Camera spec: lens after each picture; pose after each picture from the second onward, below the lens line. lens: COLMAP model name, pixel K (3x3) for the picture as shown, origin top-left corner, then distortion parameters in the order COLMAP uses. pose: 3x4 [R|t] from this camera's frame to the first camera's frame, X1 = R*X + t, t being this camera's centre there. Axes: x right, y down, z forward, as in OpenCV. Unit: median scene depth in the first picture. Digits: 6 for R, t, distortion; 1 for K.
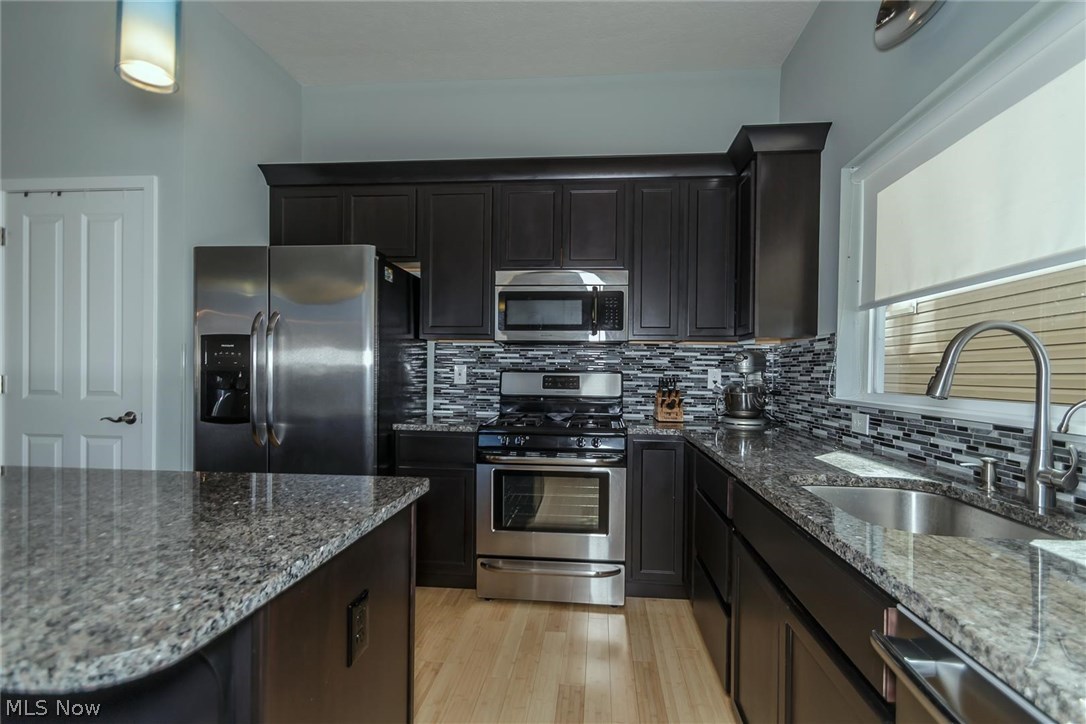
lens RADIAL K [[503.2, 0, 555.7], [0, 503.2, 374.3], [0, 0, 1]] dist [0.001859, -0.001035]
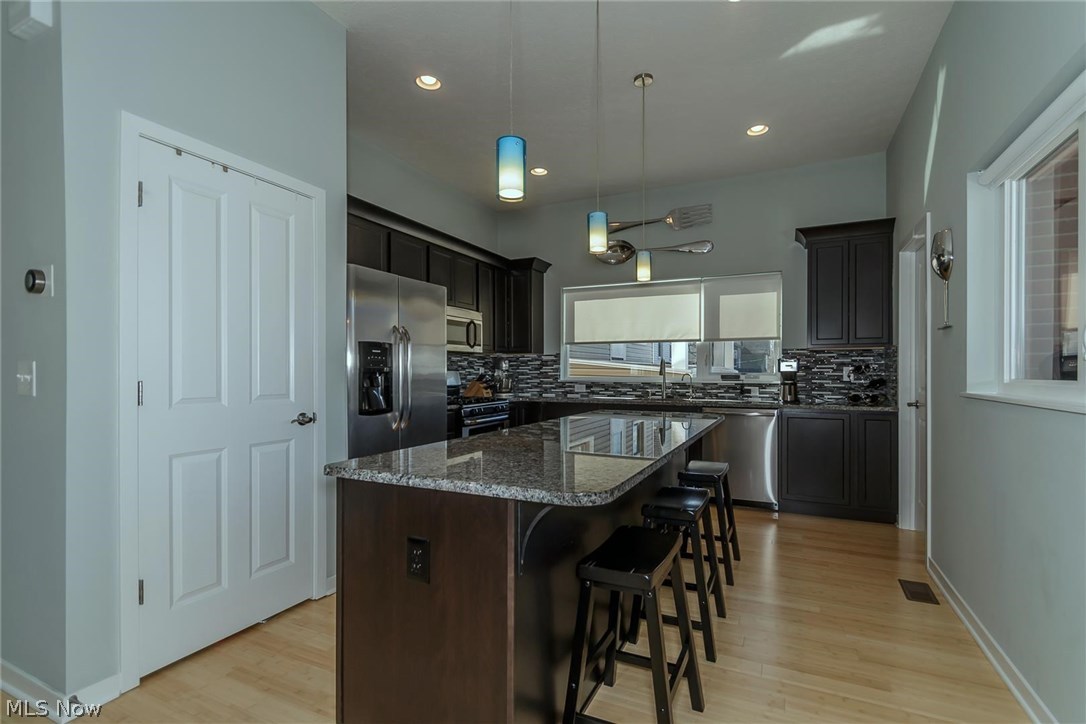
lens RADIAL K [[503.2, 0, 555.7], [0, 503.2, 374.3], [0, 0, 1]] dist [0.001859, -0.001035]
pose [[0.339670, -0.016269, 0.940404, -1.645645], [0.009117, 0.999860, 0.014004, -0.012940], [-0.940501, 0.003817, 0.339771, 0.176058]]
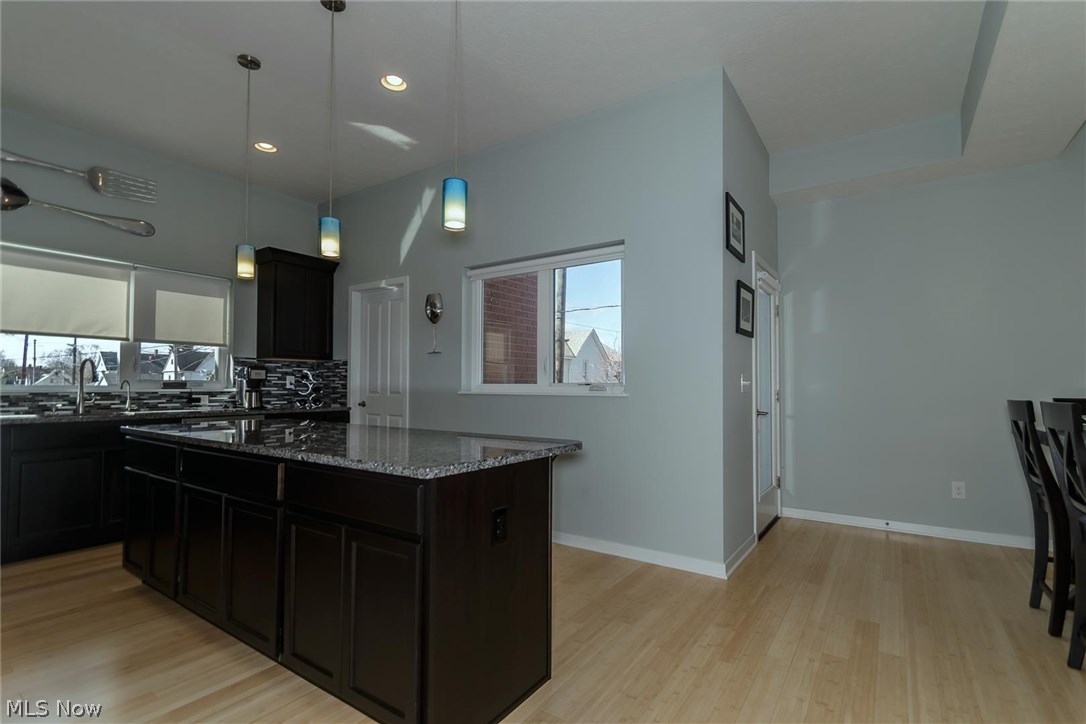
lens RADIAL K [[503.2, 0, 555.7], [0, 503.2, 374.3], [0, 0, 1]] dist [0.001859, -0.001035]
pose [[-0.877000, -0.003074, 0.480481, -1.560620], [-0.010892, 0.999850, -0.013485, 0.004533], [-0.480368, -0.017060, -0.876901, 1.103145]]
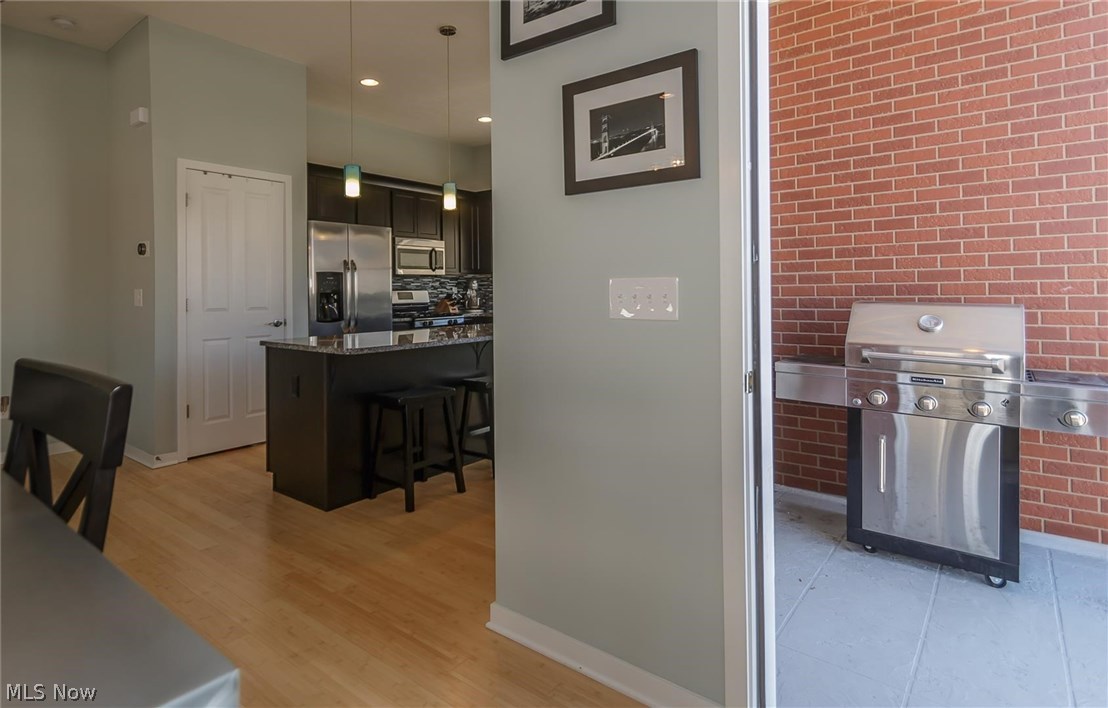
lens RADIAL K [[595.3, 0, 482.7], [0, 595.3, 288.2], [0, 0, 1]] dist [-0.000287, -0.000161]
pose [[0.582989, -0.014170, 0.812357, -2.031883], [0.021691, 0.999763, 0.001872, -0.013140], [-0.812190, 0.016530, 0.583158, -0.653276]]
